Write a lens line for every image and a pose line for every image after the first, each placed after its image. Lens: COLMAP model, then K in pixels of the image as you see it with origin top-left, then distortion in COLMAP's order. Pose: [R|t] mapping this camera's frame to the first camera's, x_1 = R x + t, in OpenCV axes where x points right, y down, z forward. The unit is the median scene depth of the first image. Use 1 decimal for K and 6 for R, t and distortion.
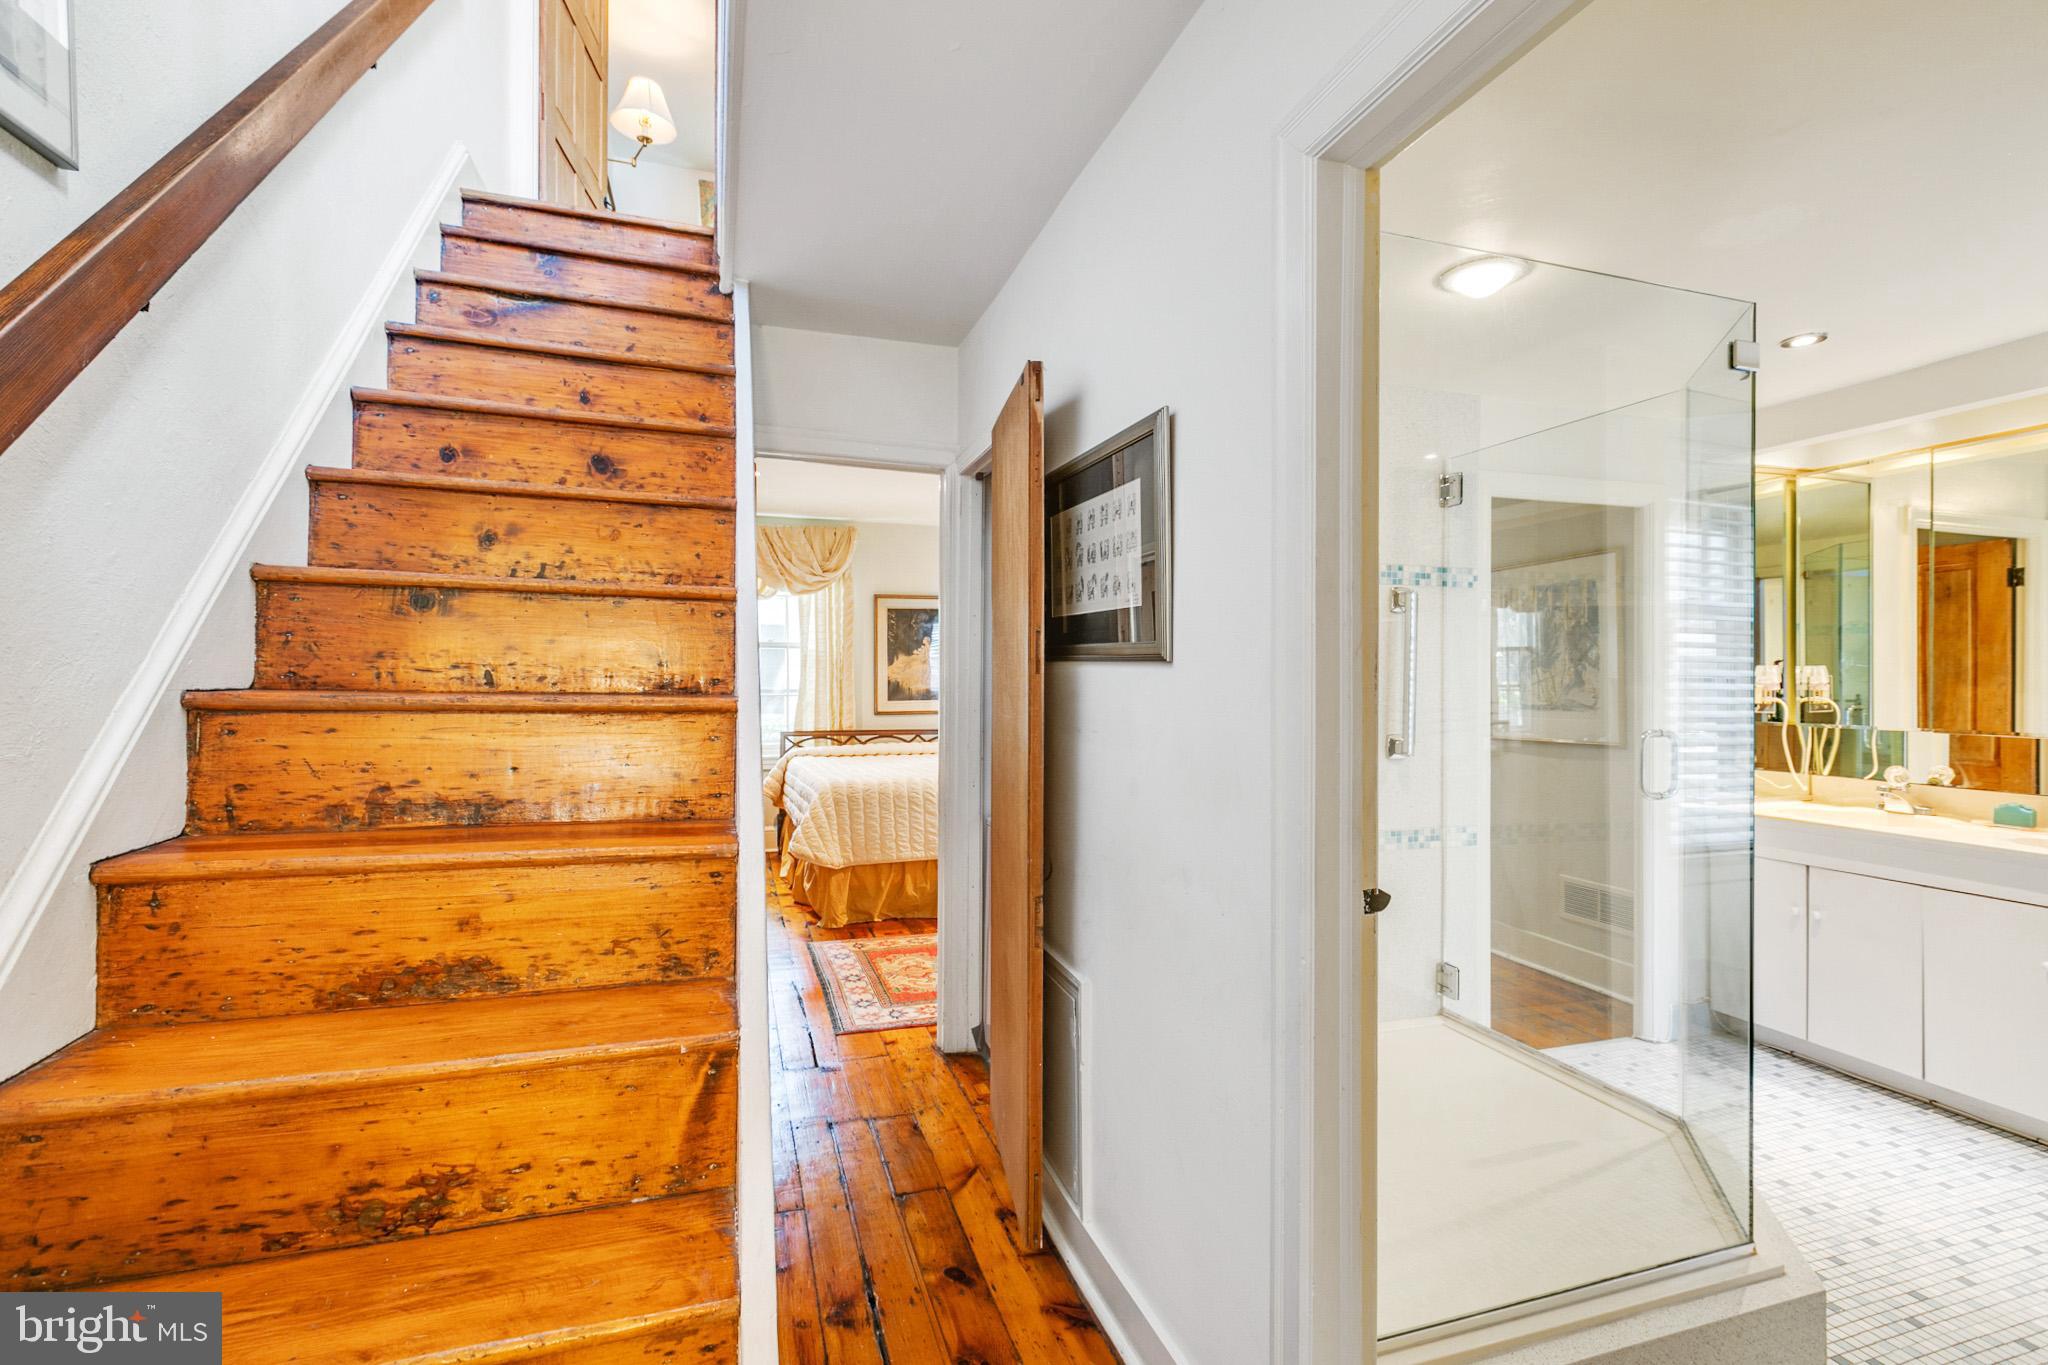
lens RADIAL K [[925.7, 0, 1019.5], [0, 925.7, 667.3], [0, 0, 1]] dist [-0.001520, 0.000007]
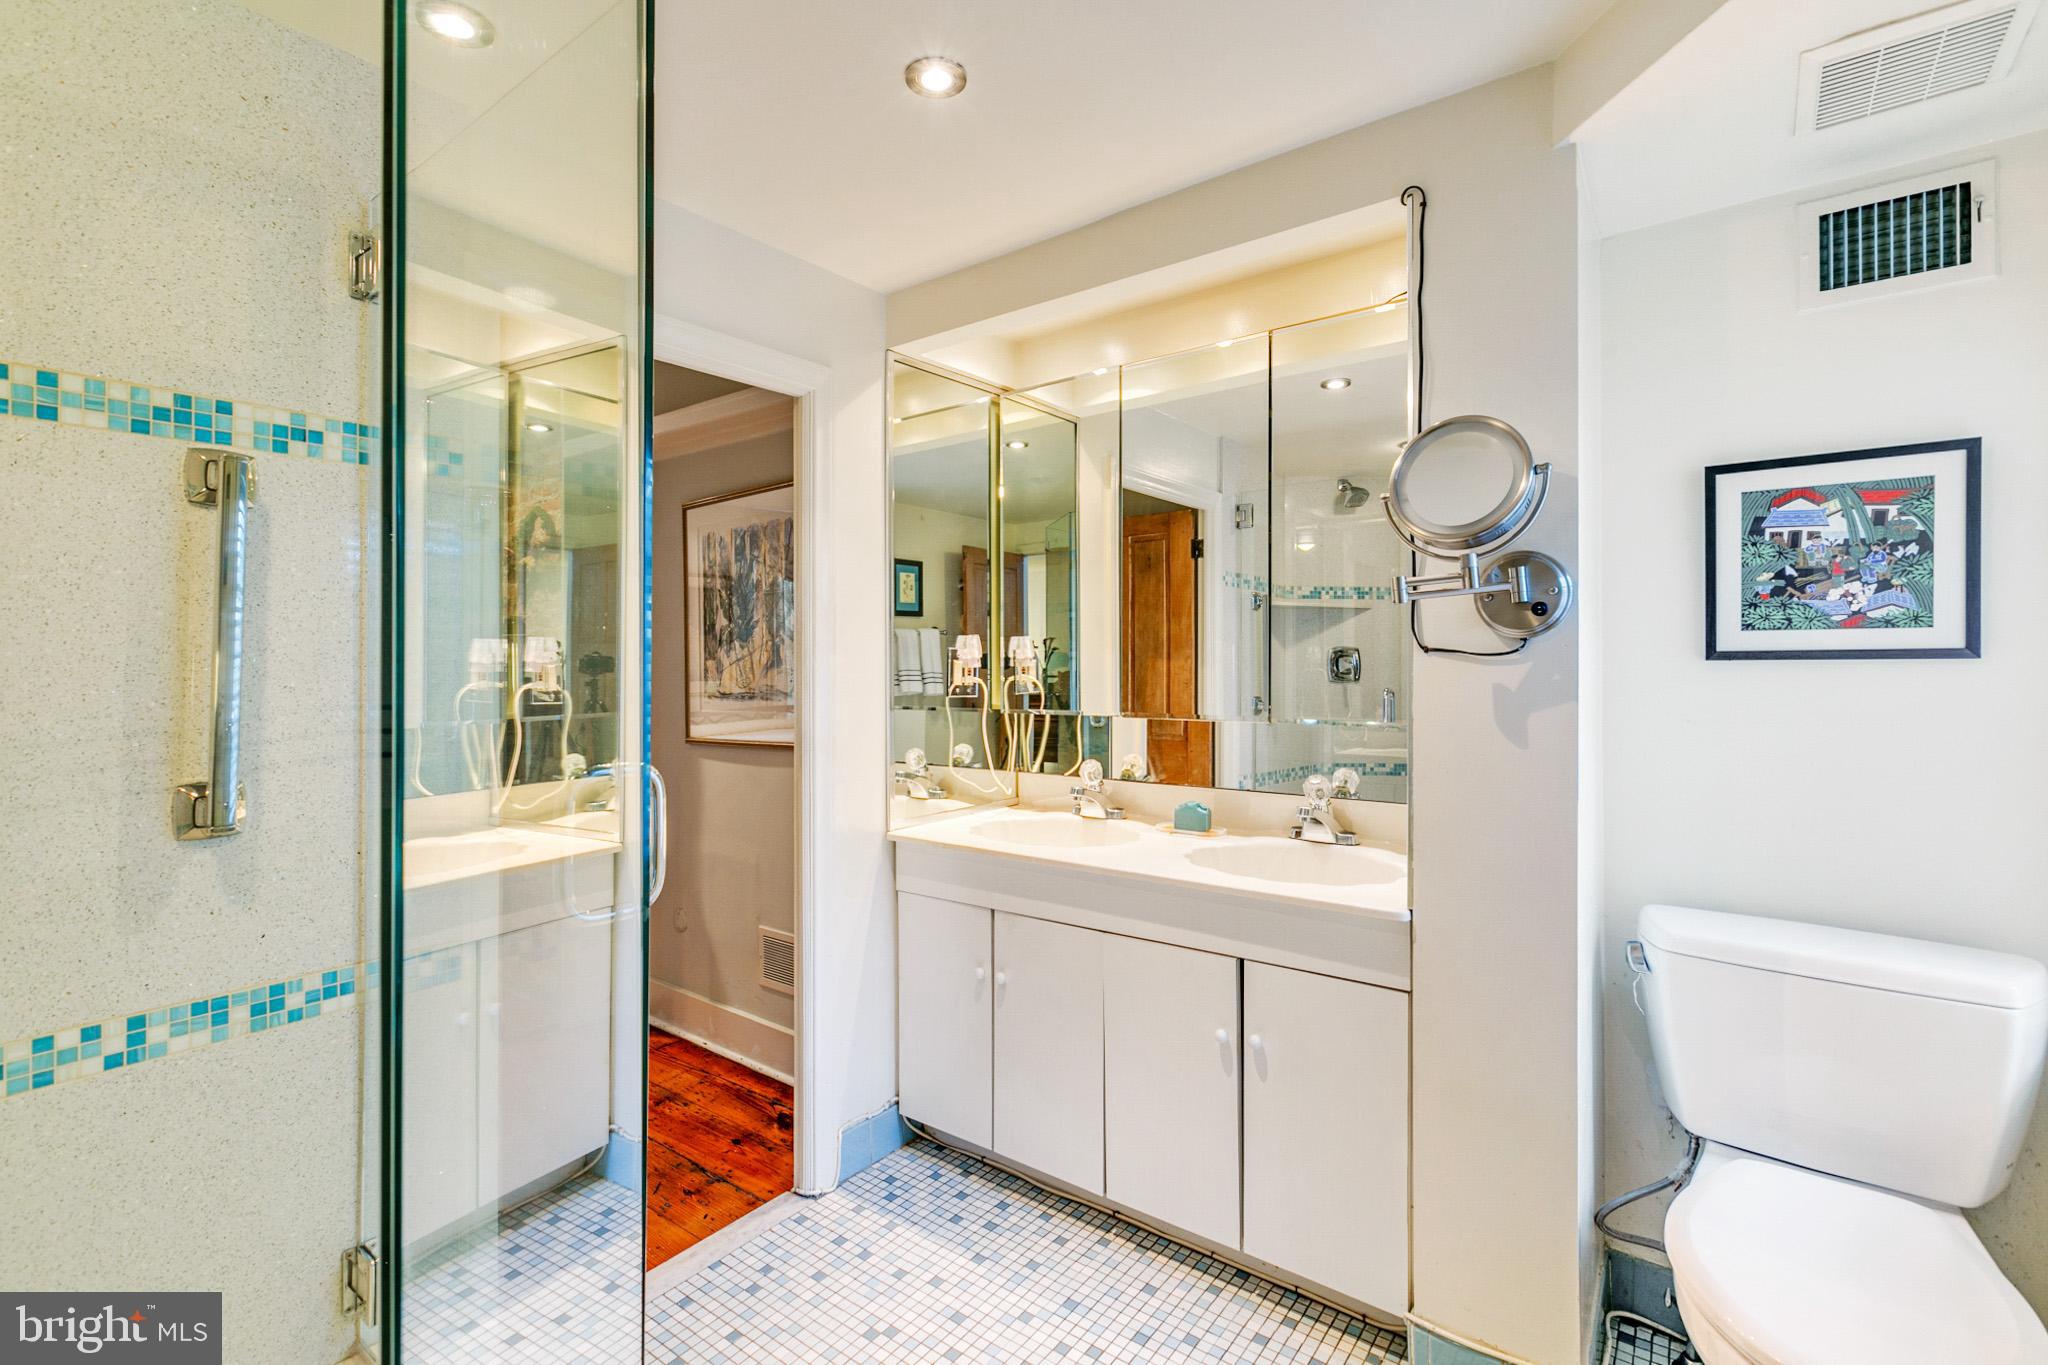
lens RADIAL K [[925.7, 0, 1019.5], [0, 925.7, 667.3], [0, 0, 1]] dist [-0.001520, 0.000007]
pose [[0.810291, -0.015809, 0.585814, 0.394835], [0.005230, 0.999791, 0.019746, 0.009463], [-0.586004, -0.012936, 0.810205, 0.355608]]
